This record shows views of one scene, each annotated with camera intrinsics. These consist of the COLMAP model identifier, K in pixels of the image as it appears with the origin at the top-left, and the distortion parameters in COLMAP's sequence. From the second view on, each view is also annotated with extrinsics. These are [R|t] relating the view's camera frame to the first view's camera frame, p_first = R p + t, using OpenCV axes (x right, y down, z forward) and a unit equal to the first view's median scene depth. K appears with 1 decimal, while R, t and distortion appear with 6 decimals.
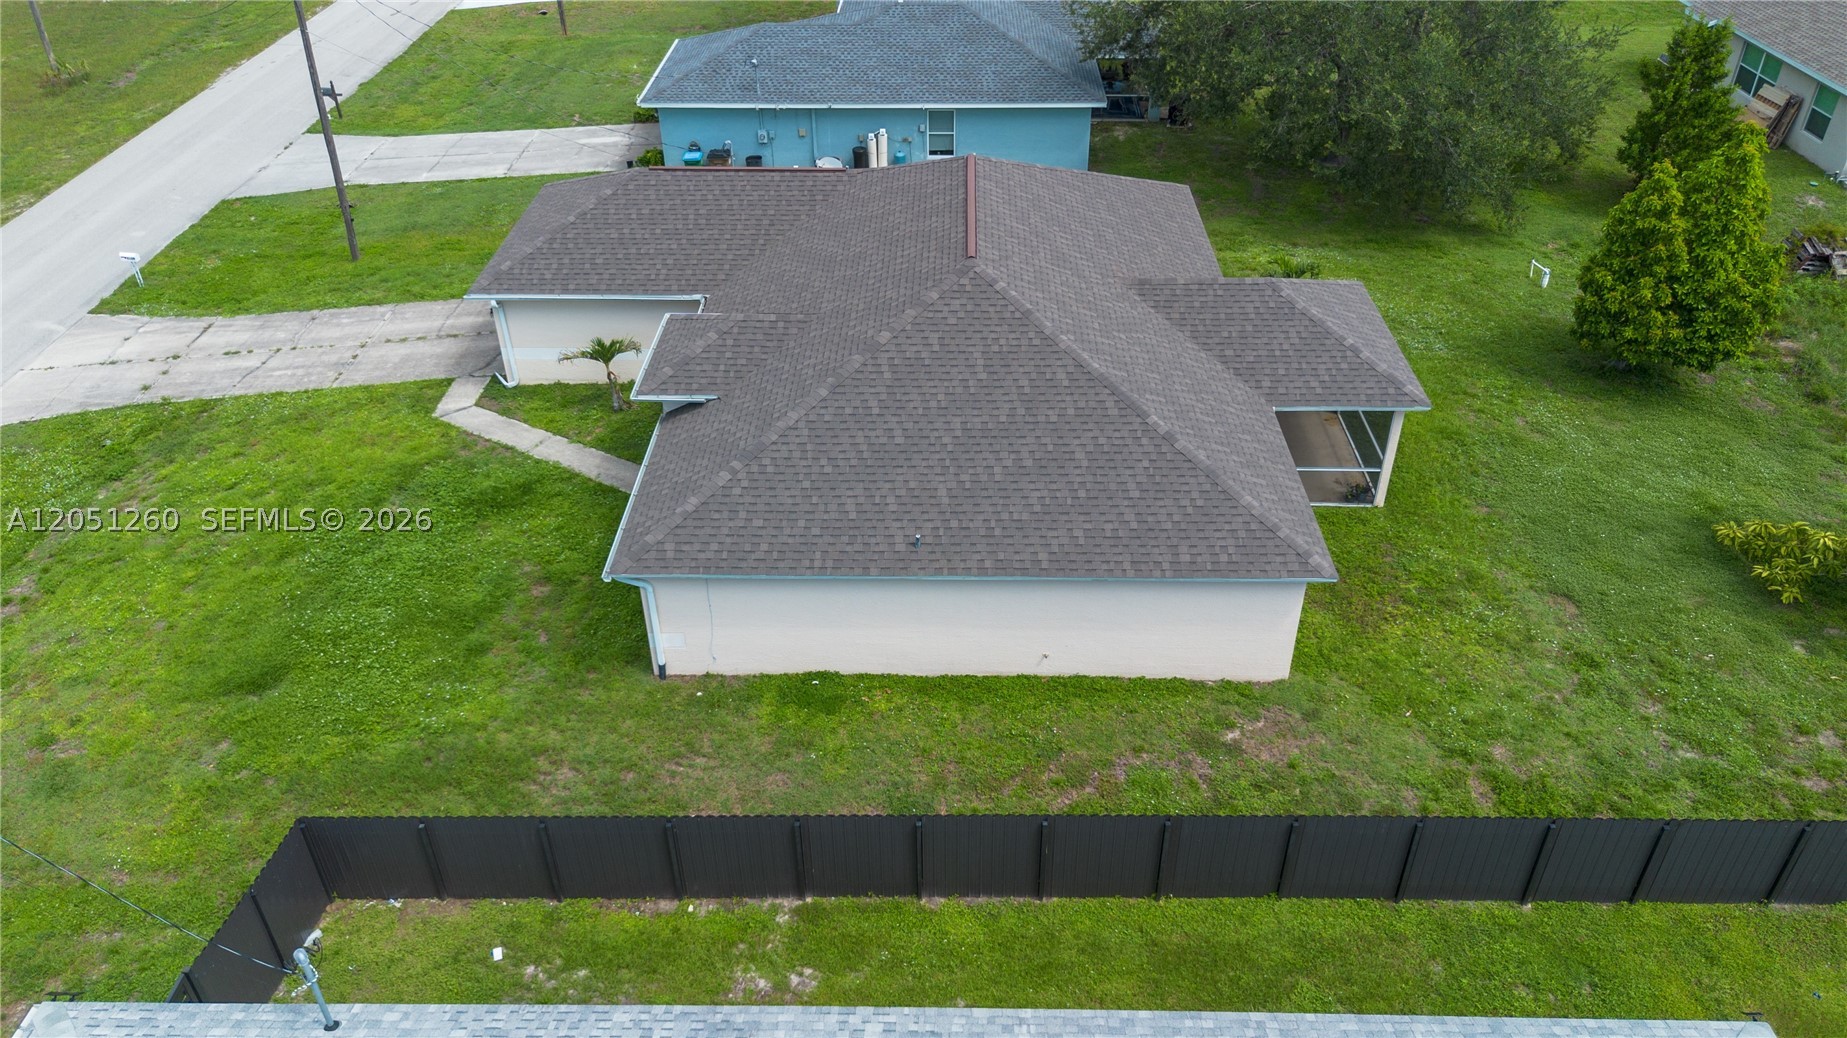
lens RADIAL K [[1315.5, 0, 929.4], [0, 1315.5, 509.6], [0, 0, 1]] dist [0.065719, -0.069816]
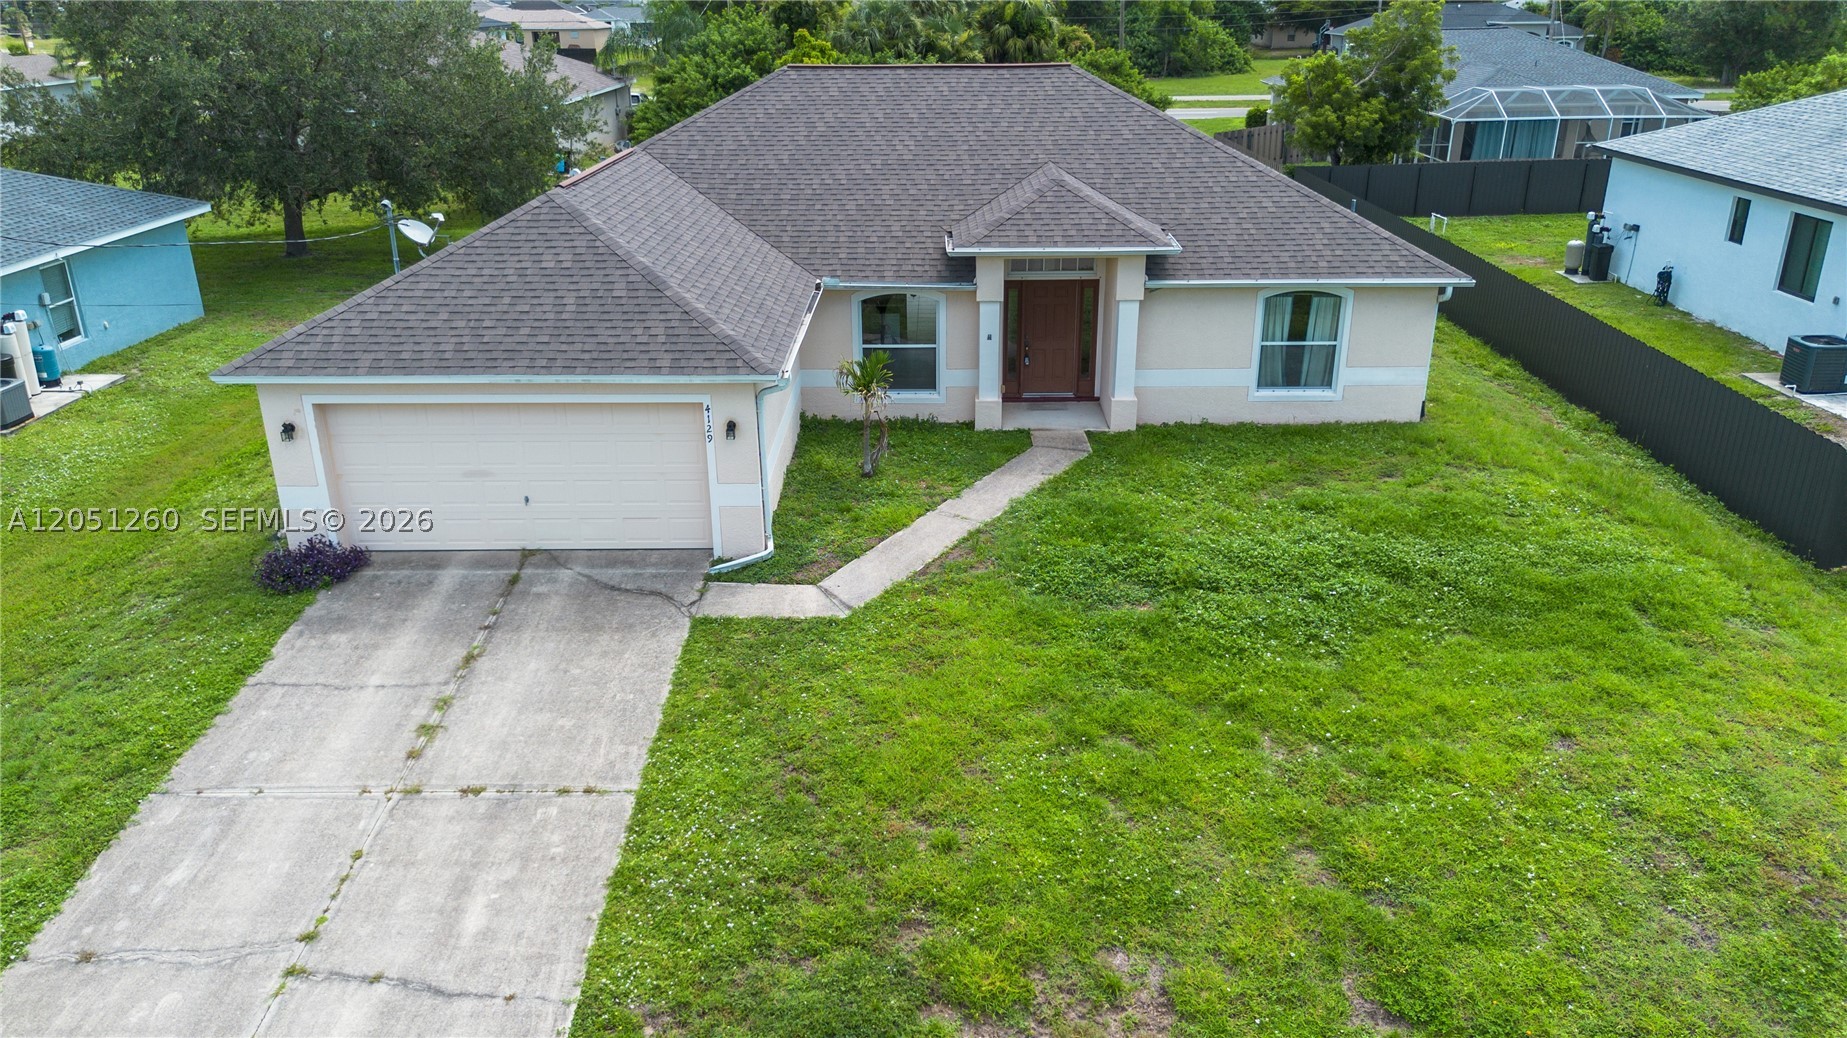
lens RADIAL K [[1309.0, 0, 928.7], [0, 1309.0, 524.3], [0, 0, 1]] dist [0.055686, -0.044013]
pose [[-0.013690, -0.373056, 0.927708, -0.875635], [0.574090, 0.756704, 0.312762, -0.250571], [-0.818678, 0.536869, 0.203809, 0.888857]]
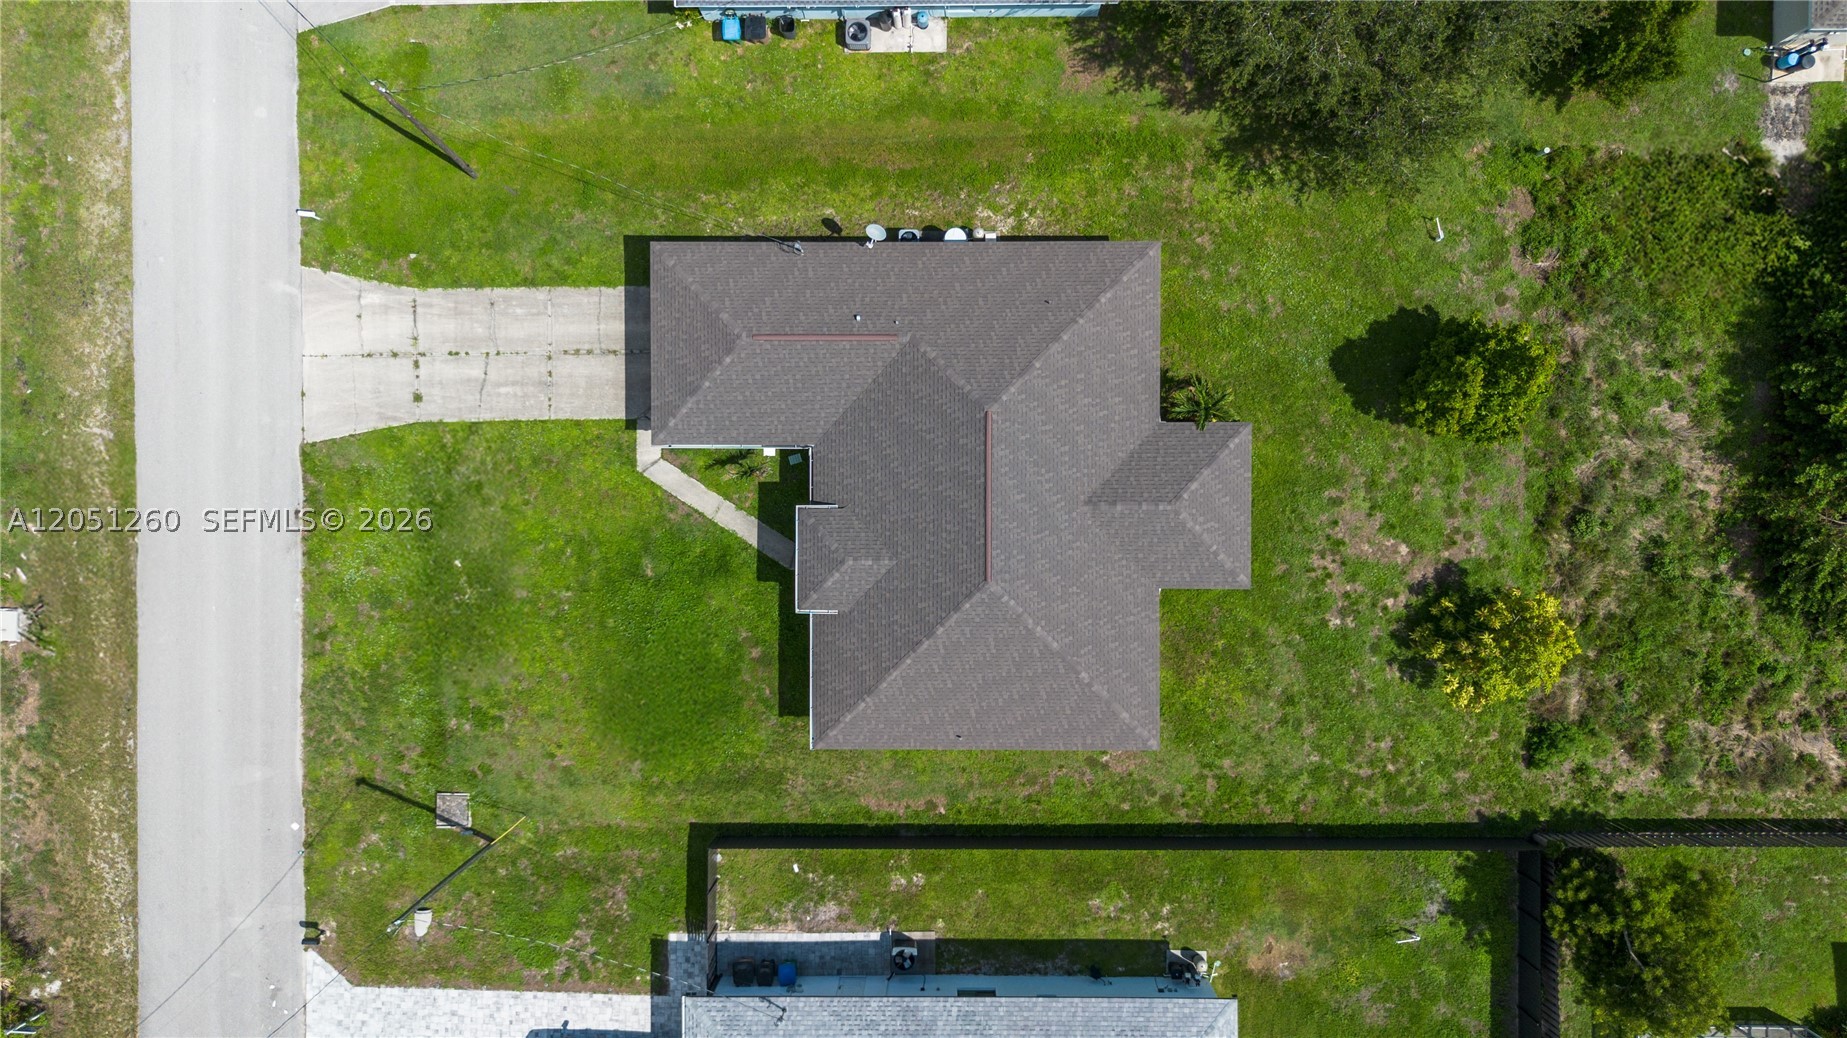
lens RADIAL K [[1315.5, 0, 929.4], [0, 1315.5, 509.6], [0, 0, 1]] dist [0.065719, -0.069816]
pose [[0.999758, -0.020389, -0.008251, -0.024163], [0.018251, 0.559639, 0.828536, -1.373526], [-0.012275, -0.828486, 0.559876, 0.101200]]
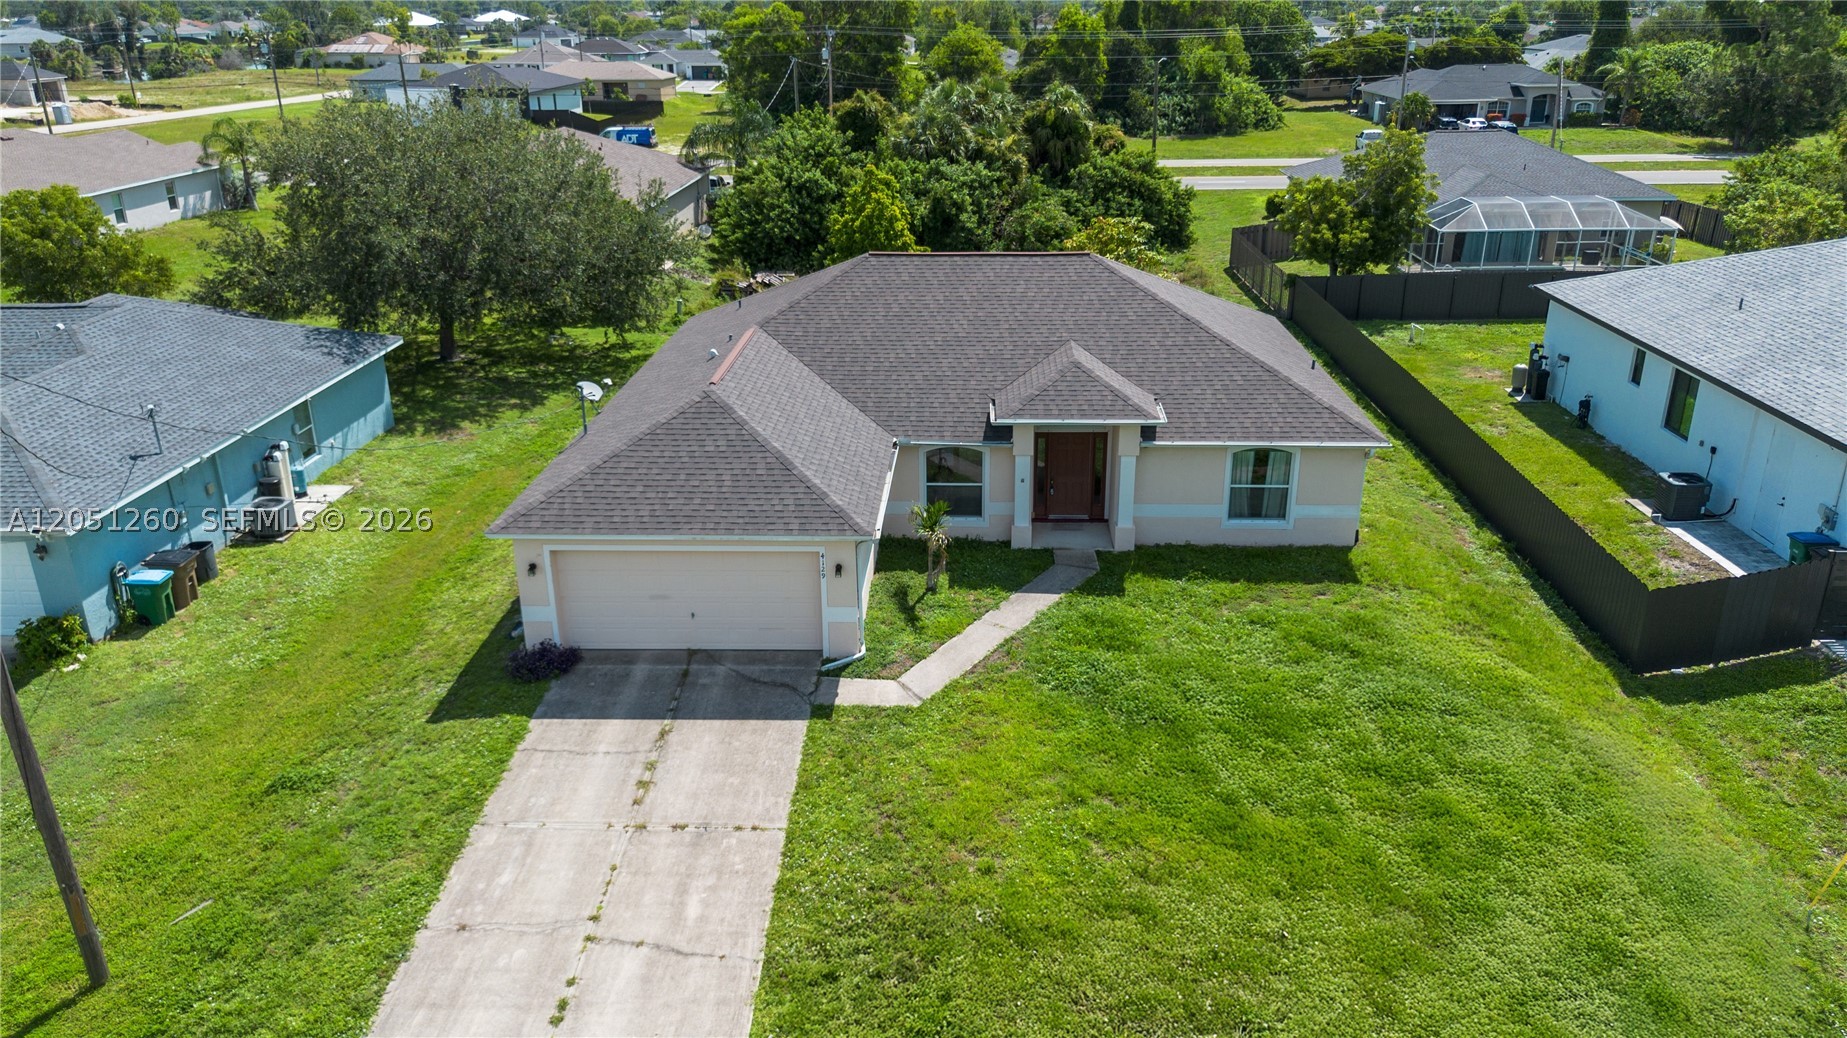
lens RADIAL K [[1315.5, 0, 929.4], [0, 1315.5, 509.6], [0, 0, 1]] dist [0.065719, -0.069816]
pose [[0.019610, -0.353882, 0.935084, -1.074516], [0.574986, 0.769118, 0.279014, -0.374503], [-0.817929, 0.532188, 0.218560, 0.810386]]
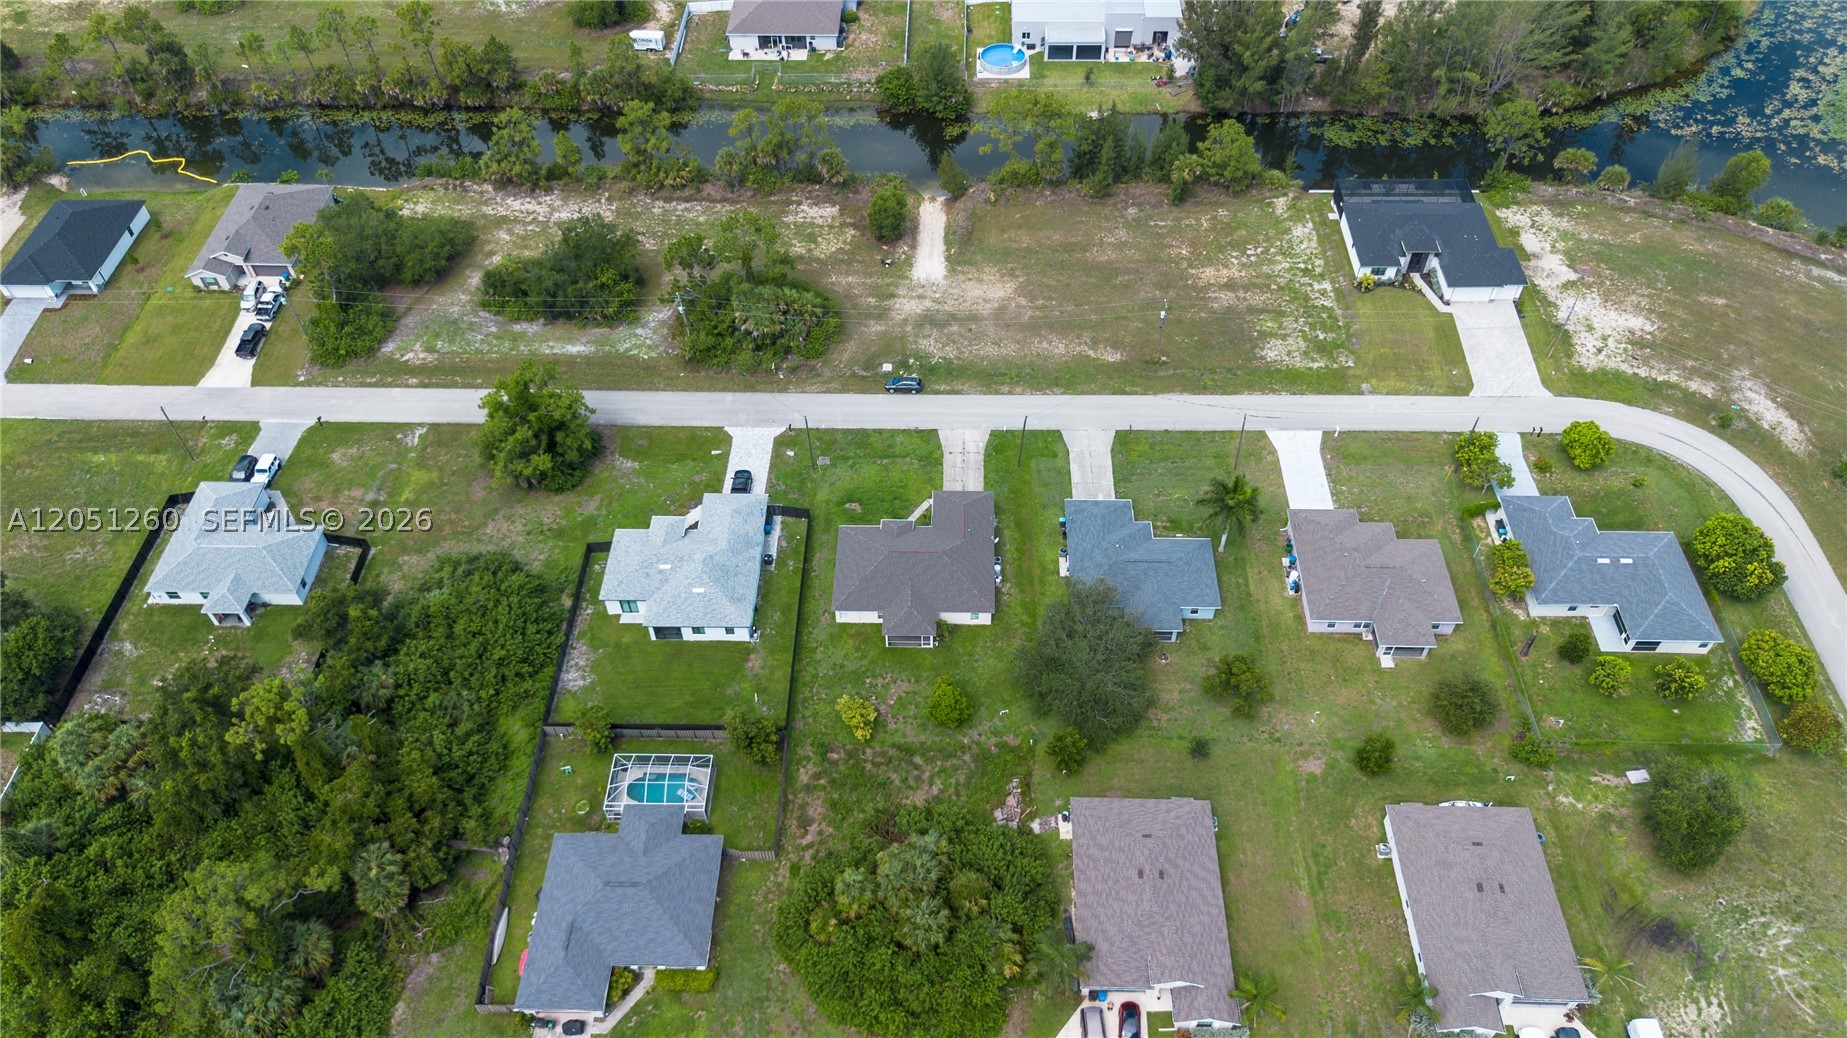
lens RADIAL K [[1315.5, 0, 929.4], [0, 1315.5, 509.6], [0, 0, 1]] dist [0.065719, -0.069816]
pose [[-0.004597, 0.756513, -0.653962, 3.005399], [-0.560158, 0.539788, 0.628373, -3.291263], [0.828373, 0.369211, 0.421286, -1.098912]]
